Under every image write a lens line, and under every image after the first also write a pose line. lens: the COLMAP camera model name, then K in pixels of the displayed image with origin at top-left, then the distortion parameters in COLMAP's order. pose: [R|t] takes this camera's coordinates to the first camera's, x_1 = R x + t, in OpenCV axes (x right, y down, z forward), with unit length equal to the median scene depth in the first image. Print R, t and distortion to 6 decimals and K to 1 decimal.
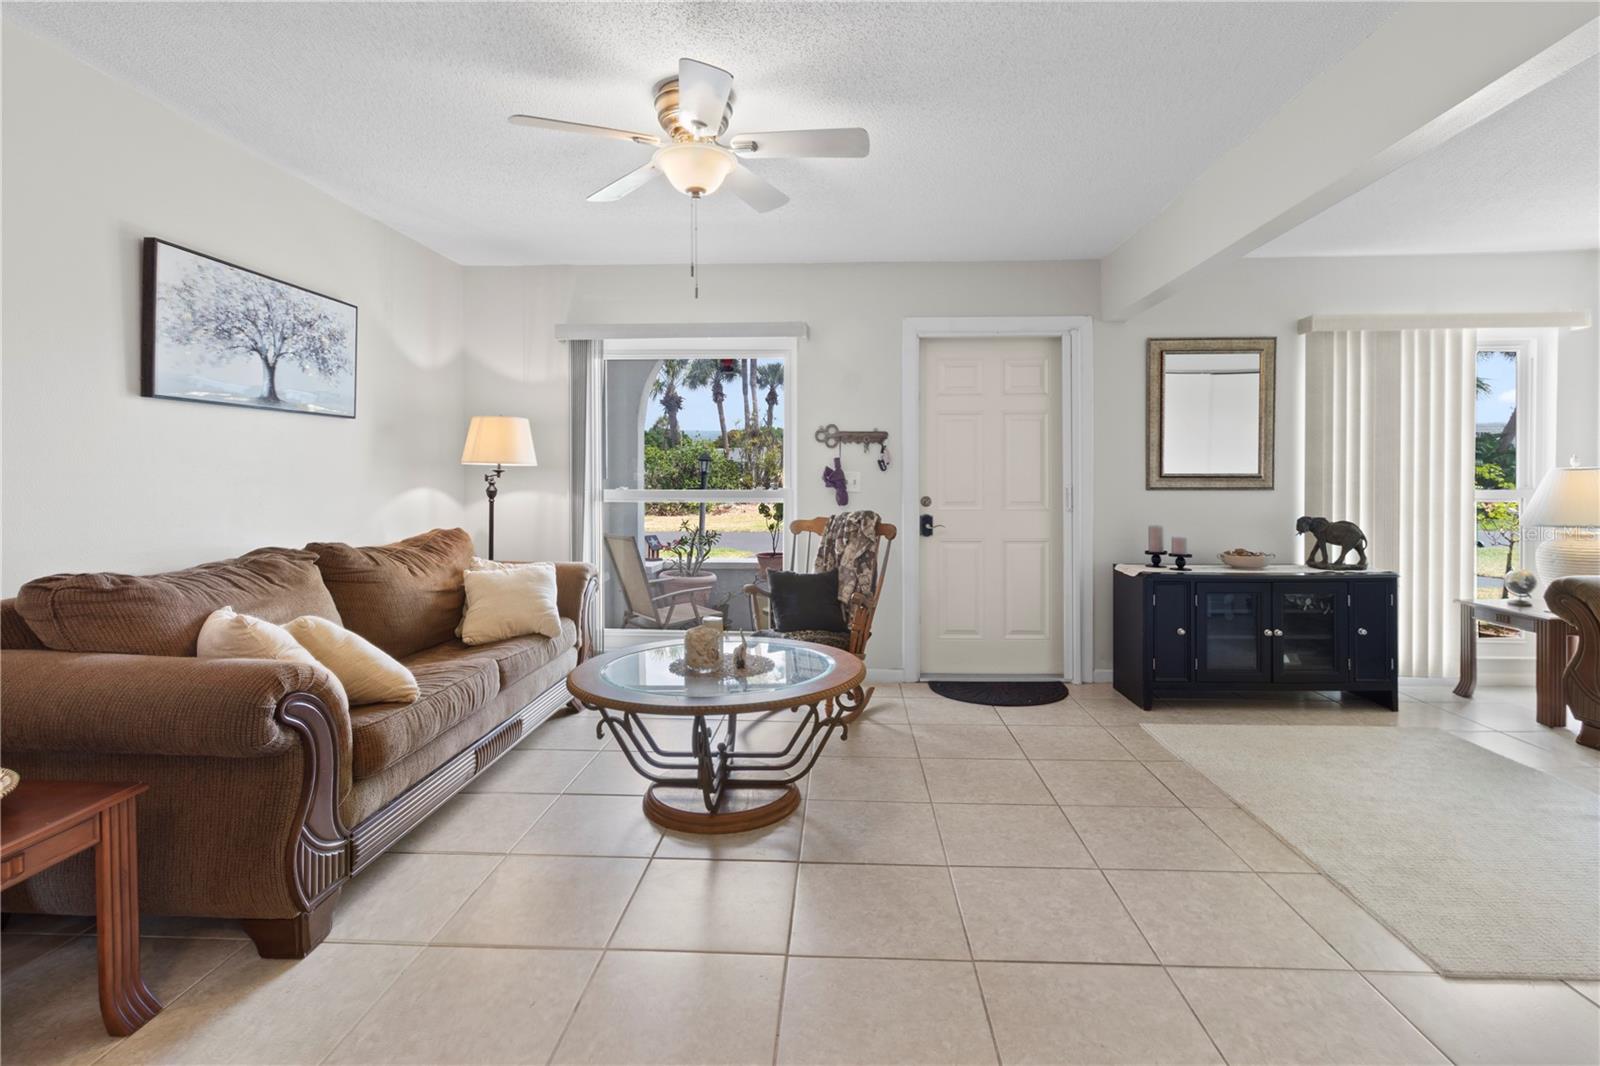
lens RADIAL K [[766.8, 0, 816.9], [0, 766.8, 483.8], [0, 0, 1]] dist [0.002845, -0.000265]
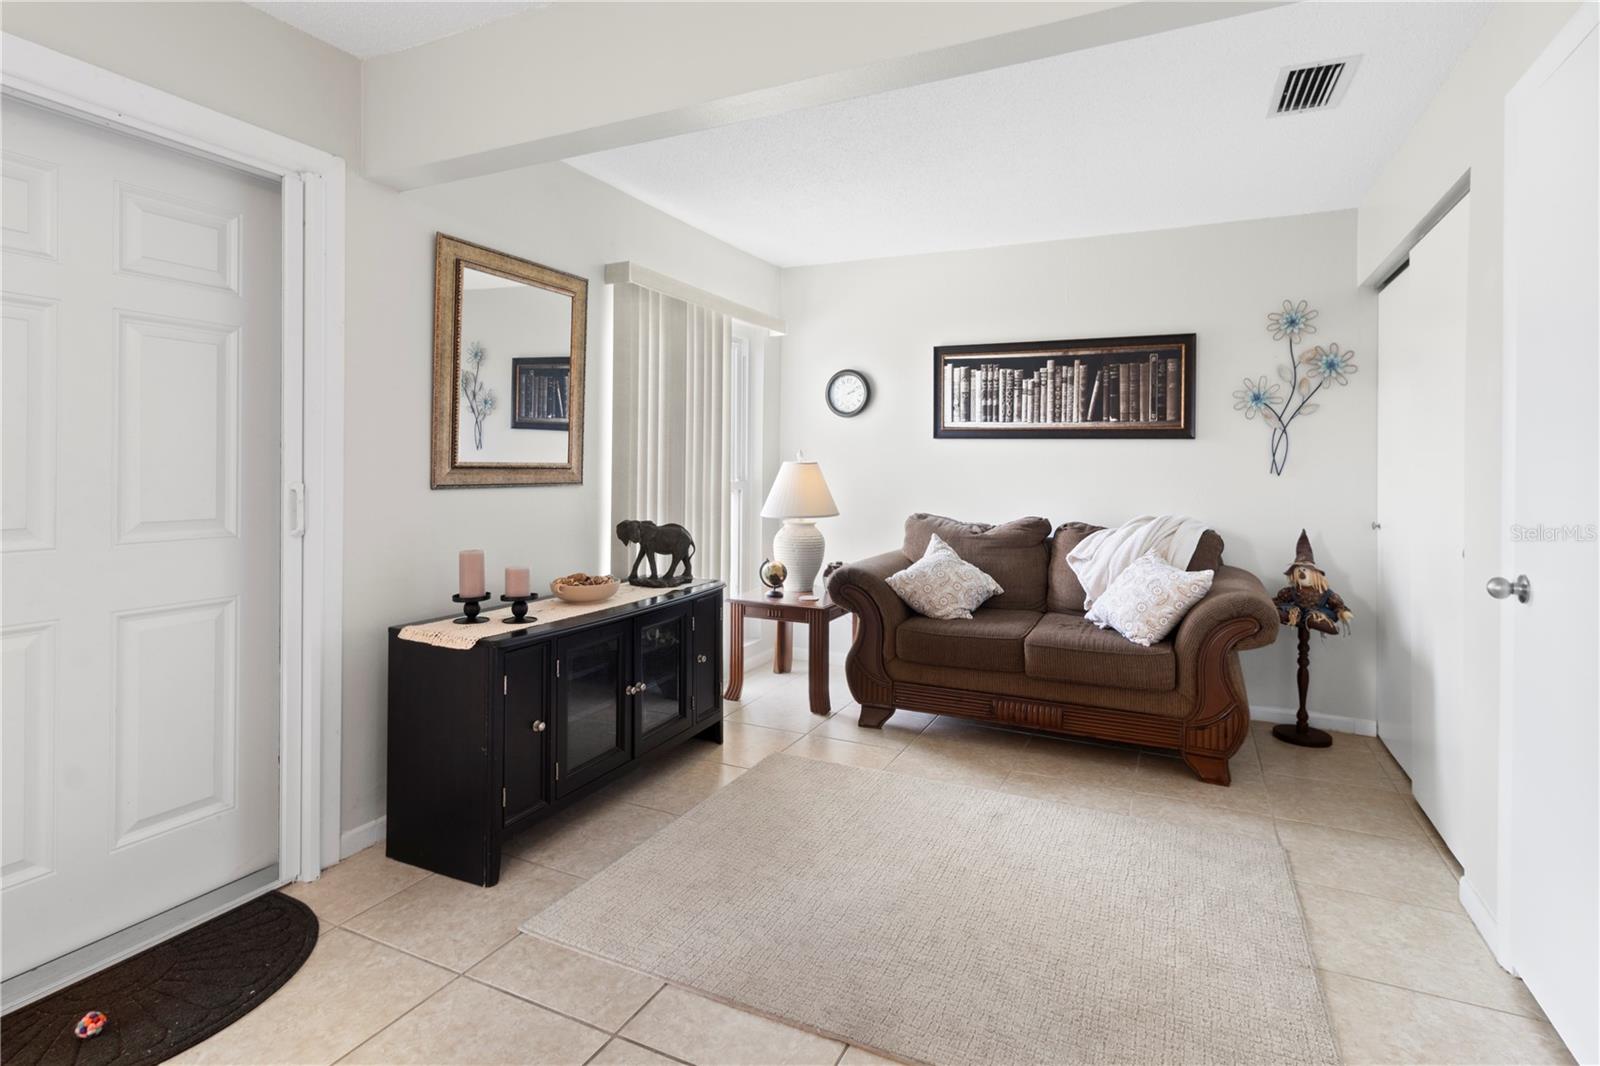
lens RADIAL K [[766.8, 0, 823.8], [0, 766.8, 467.0], [0, 0, 1]] dist [0.002845, -0.000265]
pose [[0.392244, 0.004802, 0.919849, 0.006353], [-0.002796, 0.999988, -0.004028, -0.008597], [-0.919857, -0.000992, 0.392253, 0.533310]]
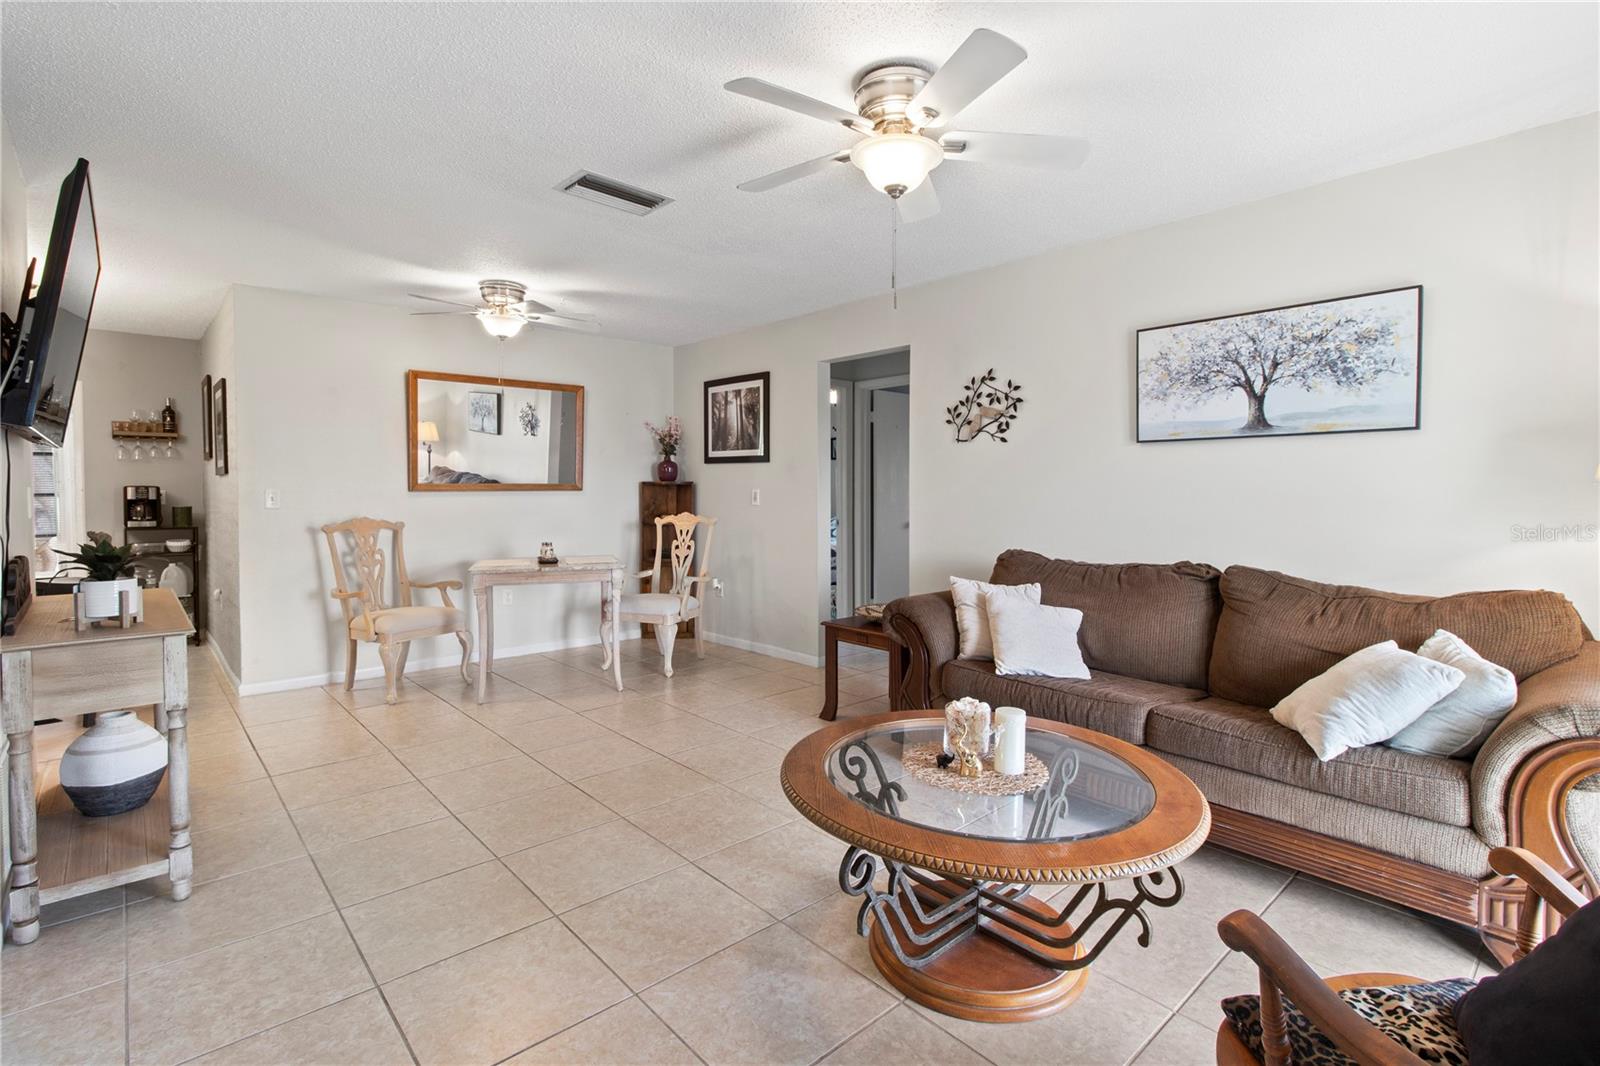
lens RADIAL K [[766.8, 0, 814.5], [0, 766.8, 510.9], [0, 0, 1]] dist [0.002845, -0.000265]
pose [[-0.713196, 0.021267, -0.700642, 0.336794], [-0.008769, 0.999191, 0.039255, -0.022608], [0.700910, 0.034140, -0.712432, 0.963423]]
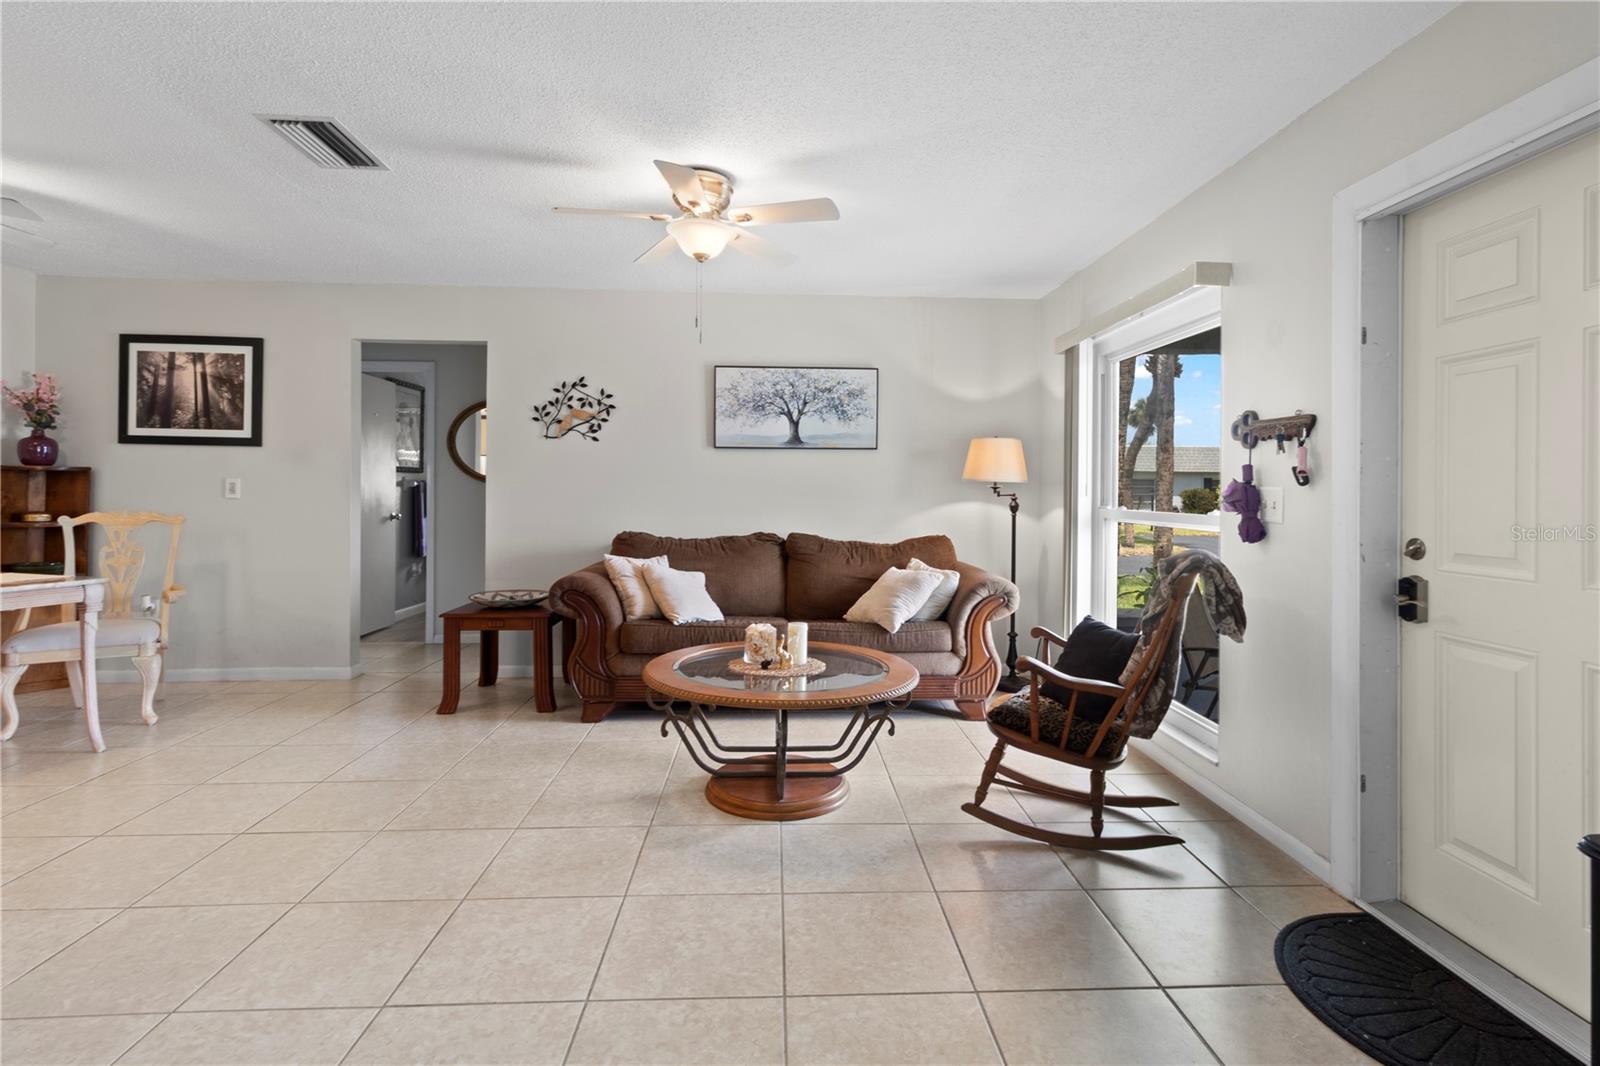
lens RADIAL K [[766.8, 0, 819.8], [0, 766.8, 493.7], [0, 0, 1]] dist [0.002845, -0.000265]
pose [[0.098104, 0.005943, -0.995158, 0.653231], [-0.021014, 0.999772, 0.003899, -0.006770], [0.994954, 0.020530, 0.098206, 0.649709]]
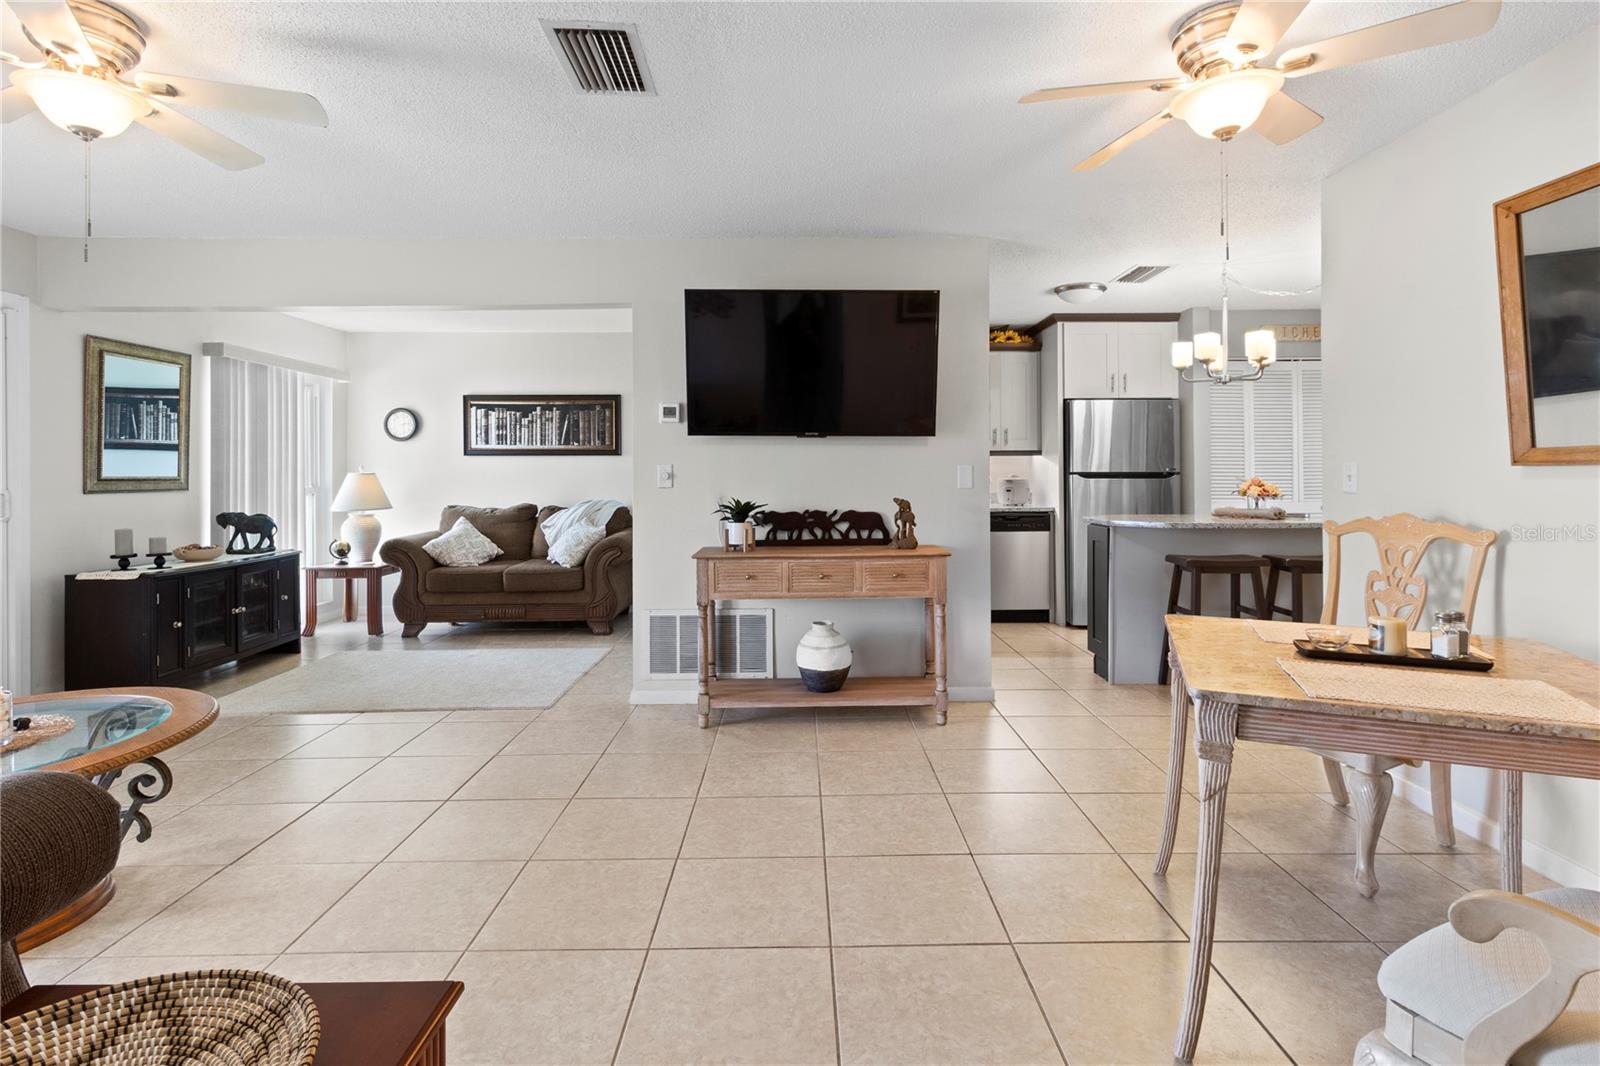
lens RADIAL K [[766.8, 0, 805.5], [0, 766.8, 464.4], [0, 0, 1]] dist [0.002845, -0.000265]
pose [[-0.051648, 0.013119, 0.998579, -0.616107], [0.016437, 0.999789, -0.012285, -0.002349], [-0.998530, 0.015779, -0.051852, 0.169031]]
